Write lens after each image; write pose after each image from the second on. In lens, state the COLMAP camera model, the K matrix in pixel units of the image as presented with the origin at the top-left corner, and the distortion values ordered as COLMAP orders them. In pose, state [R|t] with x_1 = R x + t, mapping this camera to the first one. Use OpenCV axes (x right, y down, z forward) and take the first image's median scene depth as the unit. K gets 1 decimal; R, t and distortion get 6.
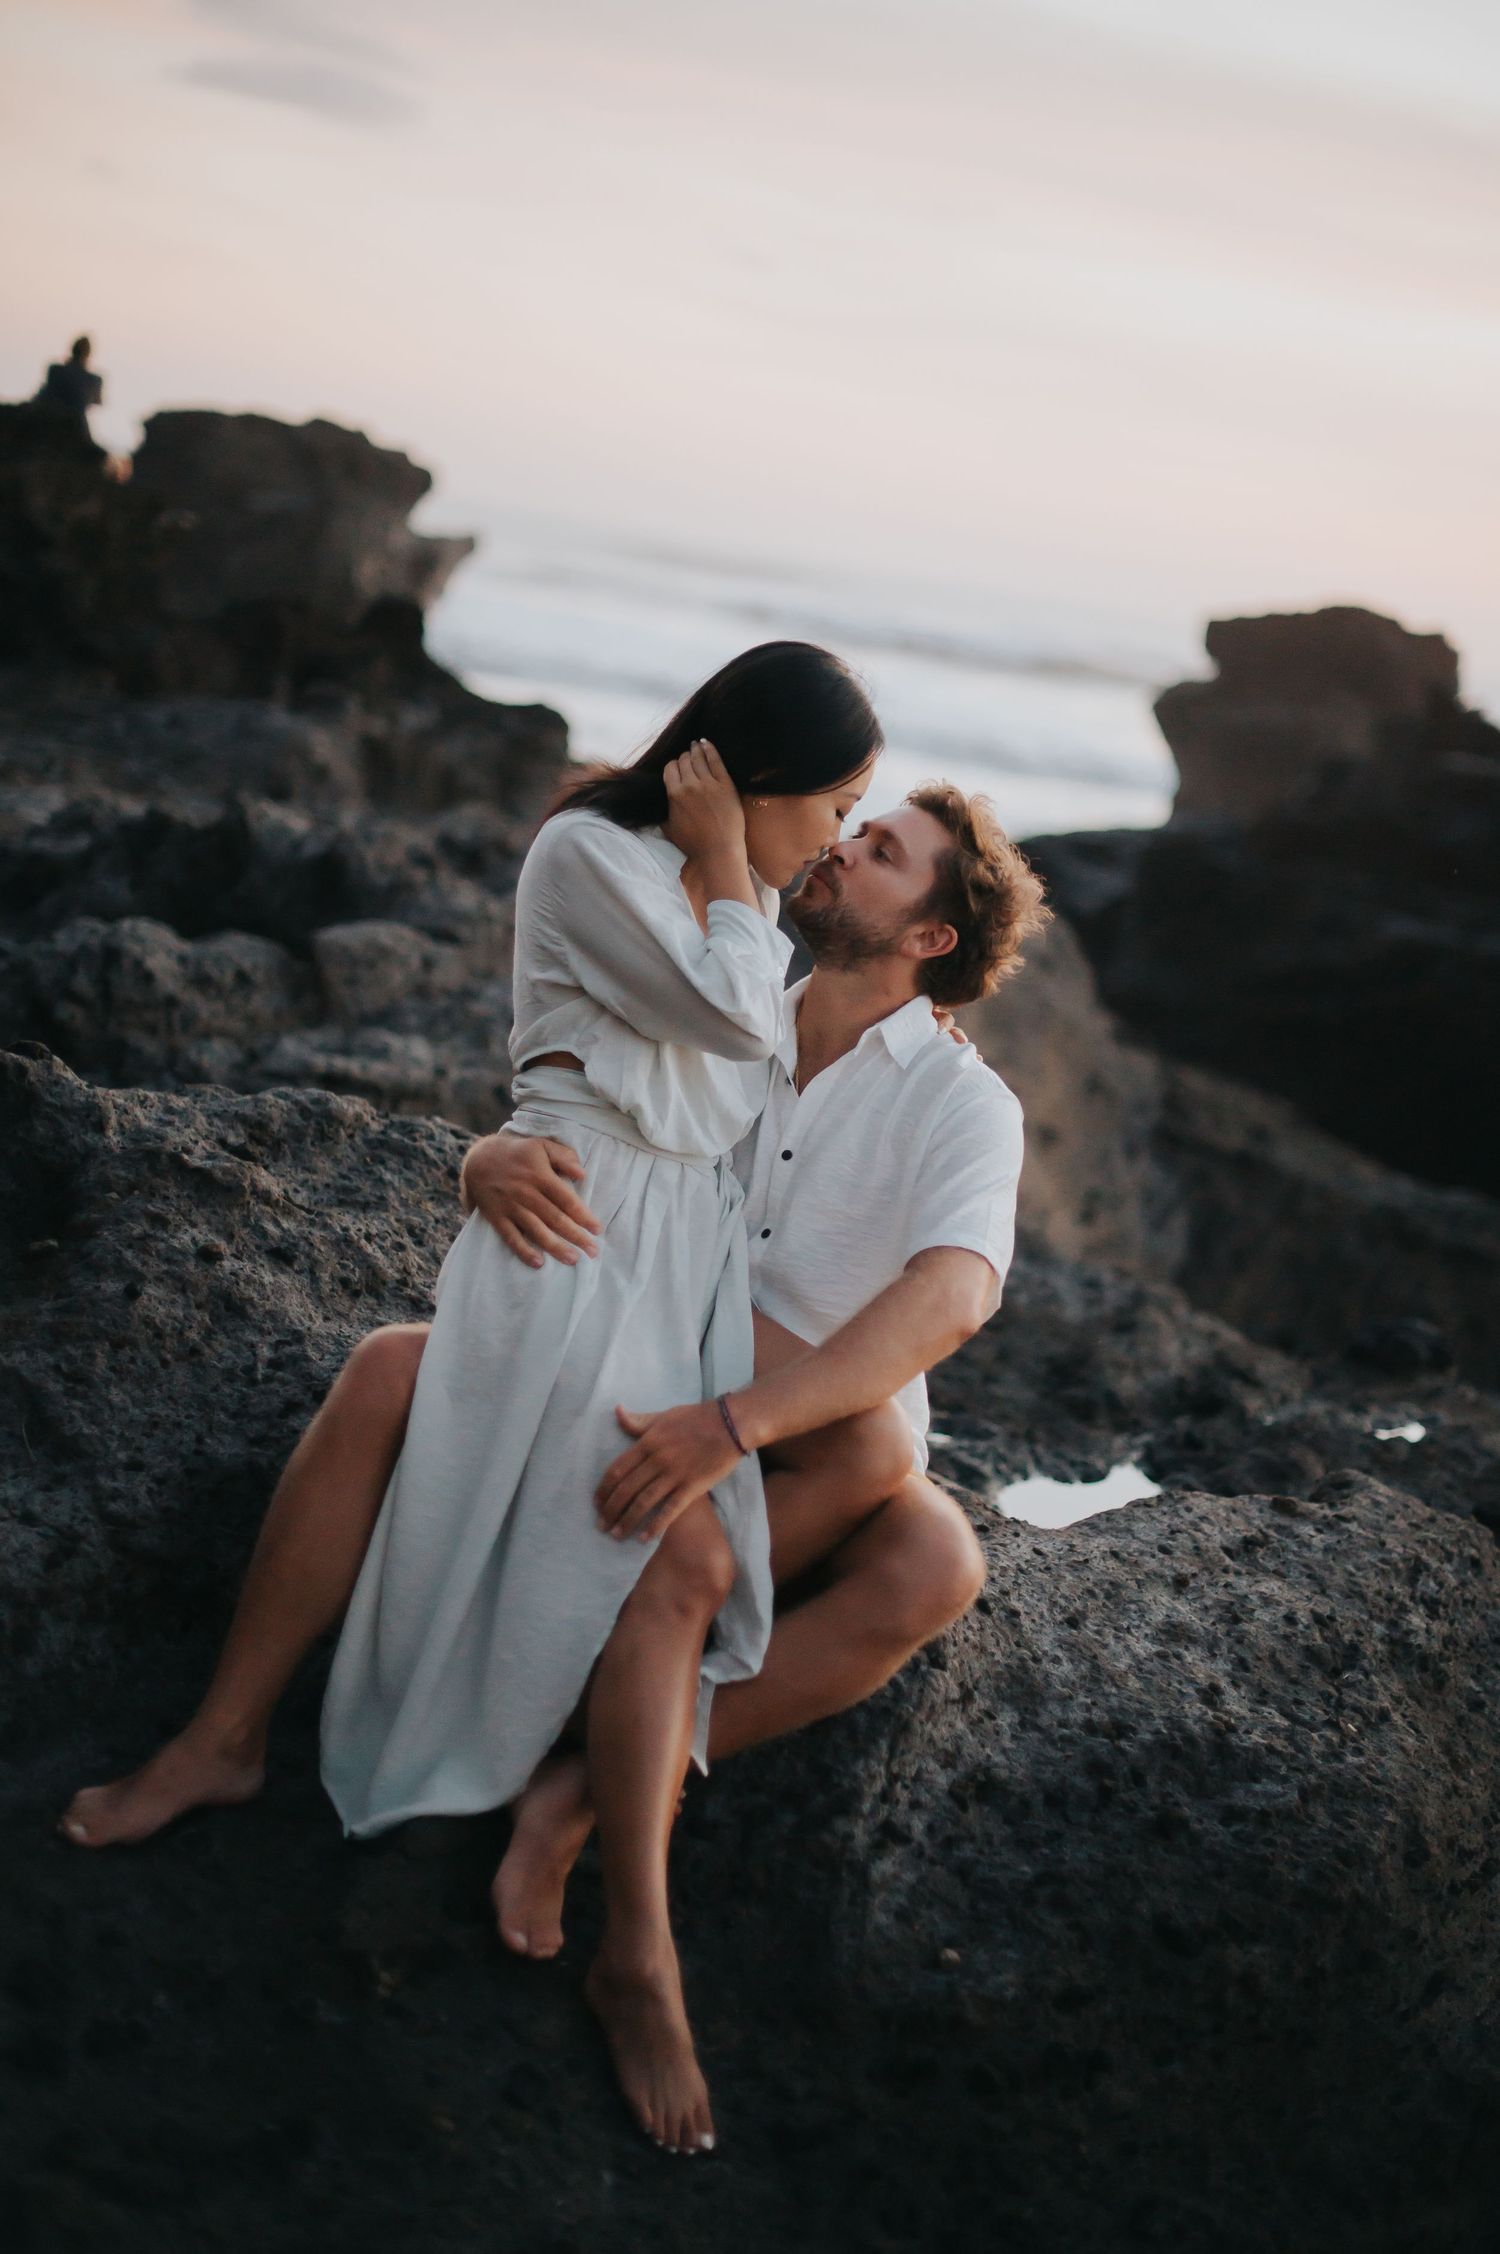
lens RADIAL K [[3280.2, 0, 740.9], [0, 3280.2, 1120.0], [0, 0, 1]] dist [0.009937, 0.000000]
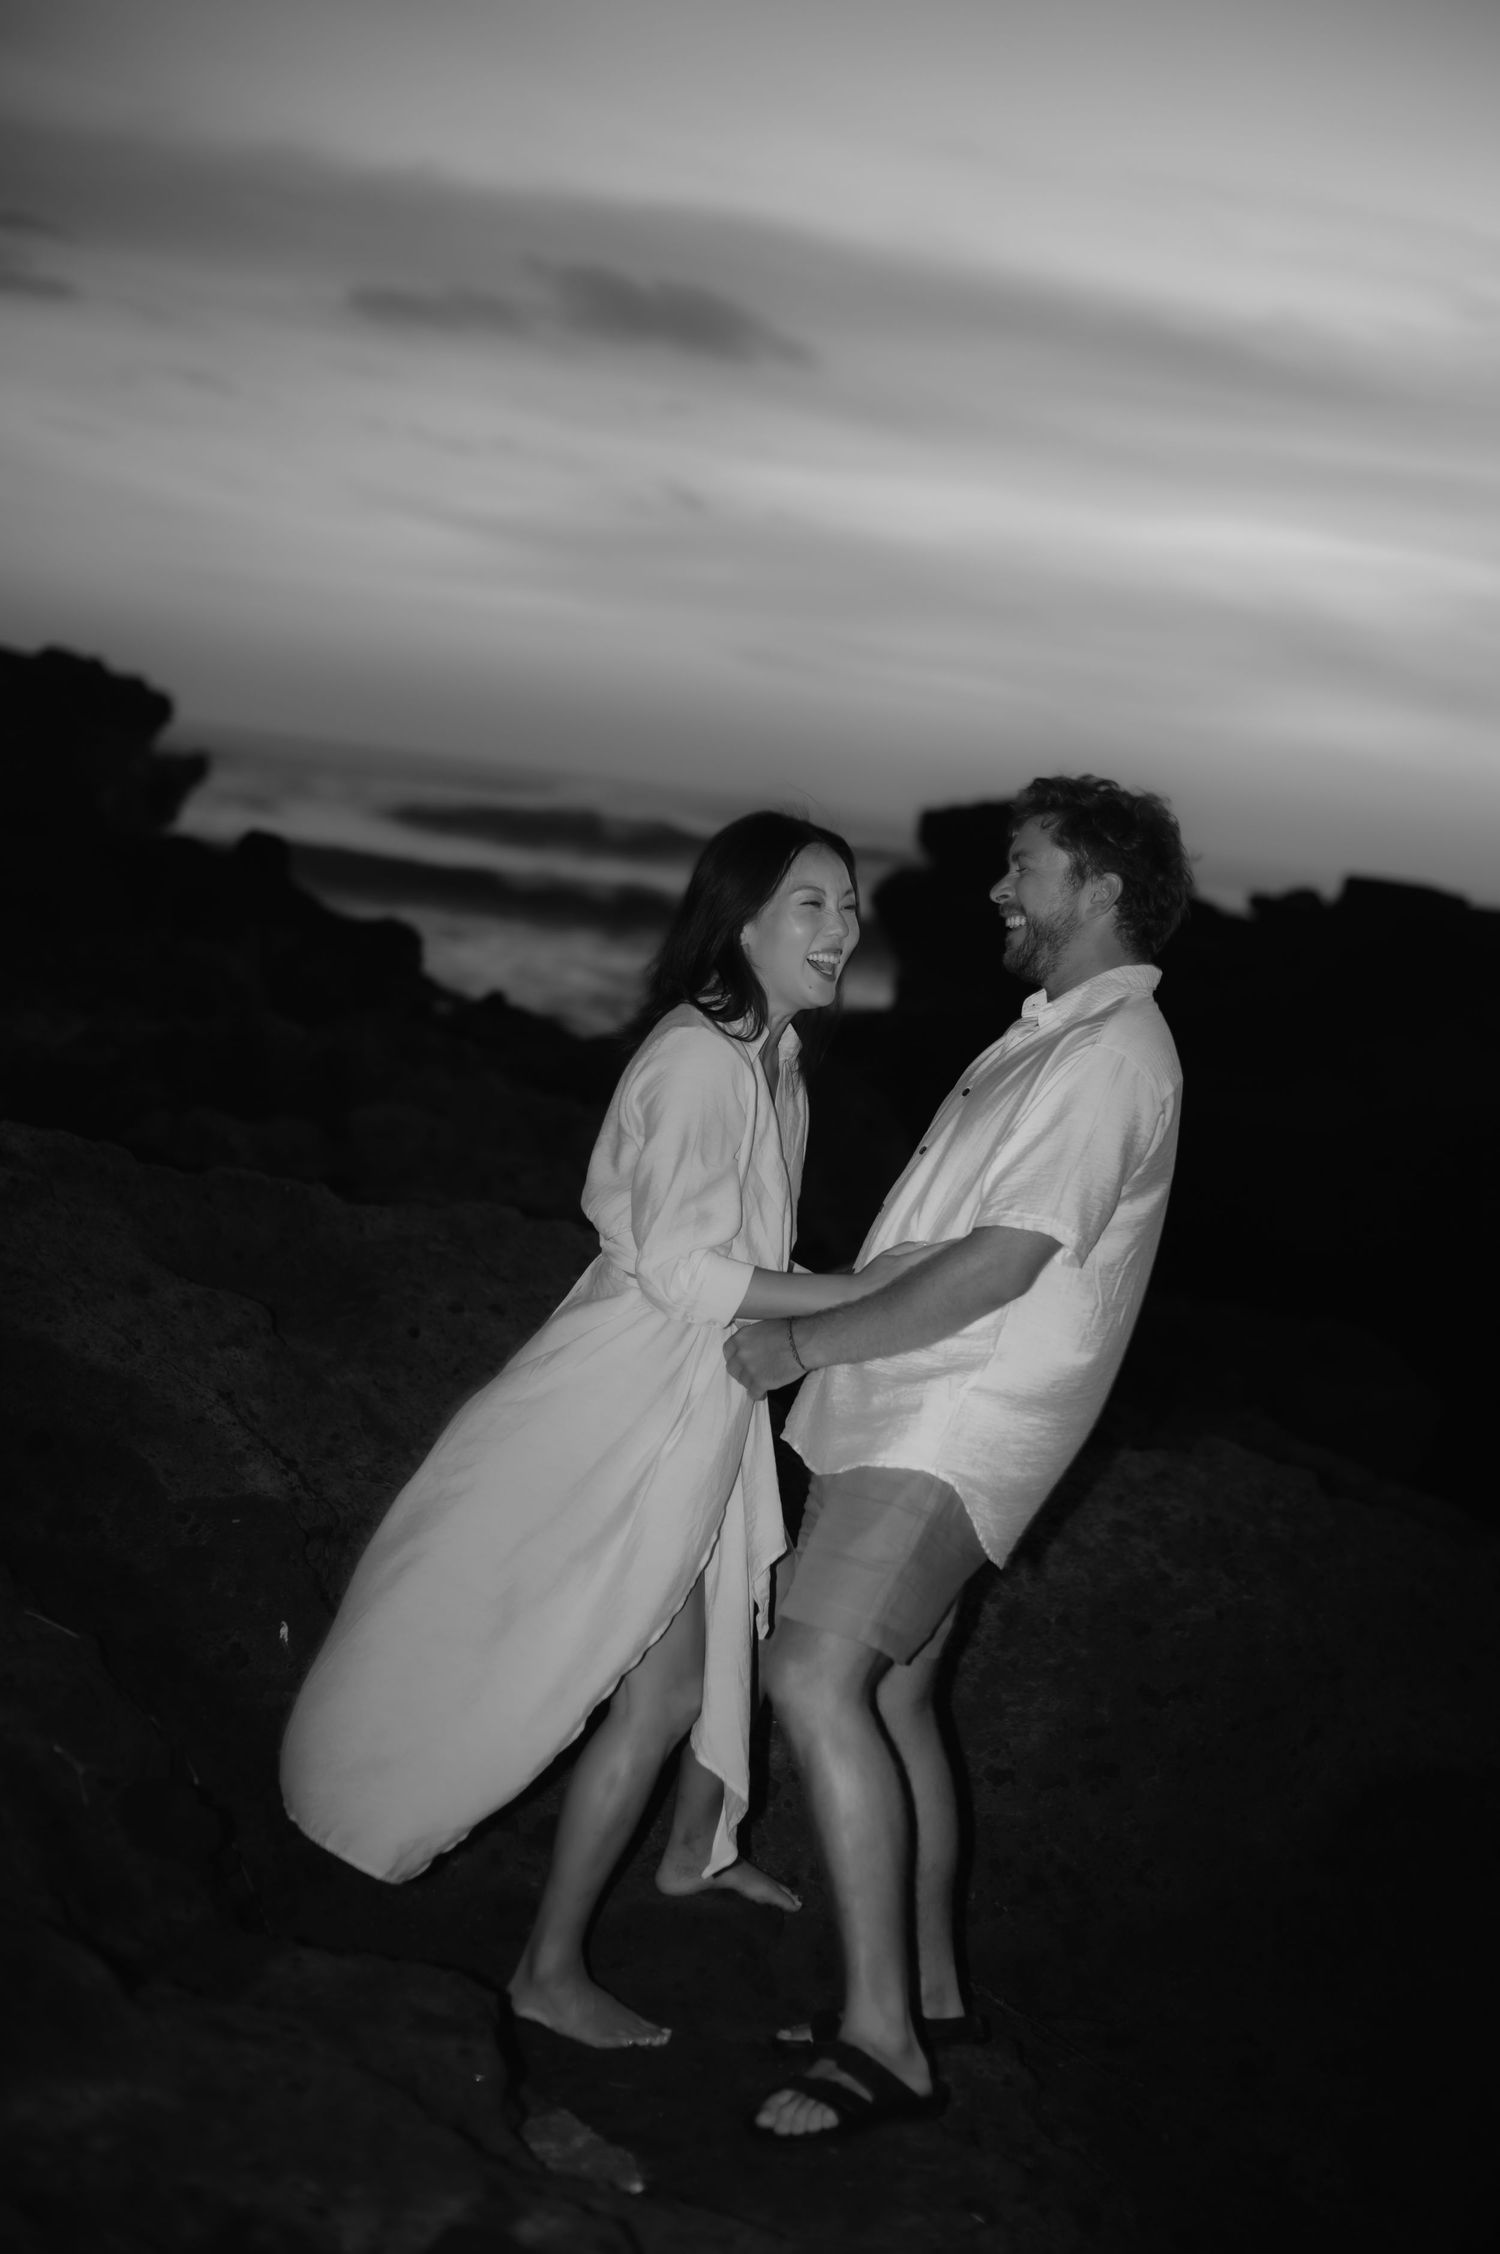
lens RADIAL K [[3280.2, 0, 741.5], [0, 3280.2, 1108.5], [0, 0, 1]] dist [0.009937, 0.000000]
pose [[0.996014, -0.046391, 0.076184, -0.140334], [0.051180, 0.996753, -0.062158, 0.048962], [-0.073053, 0.065810, 0.995154, -0.470917]]
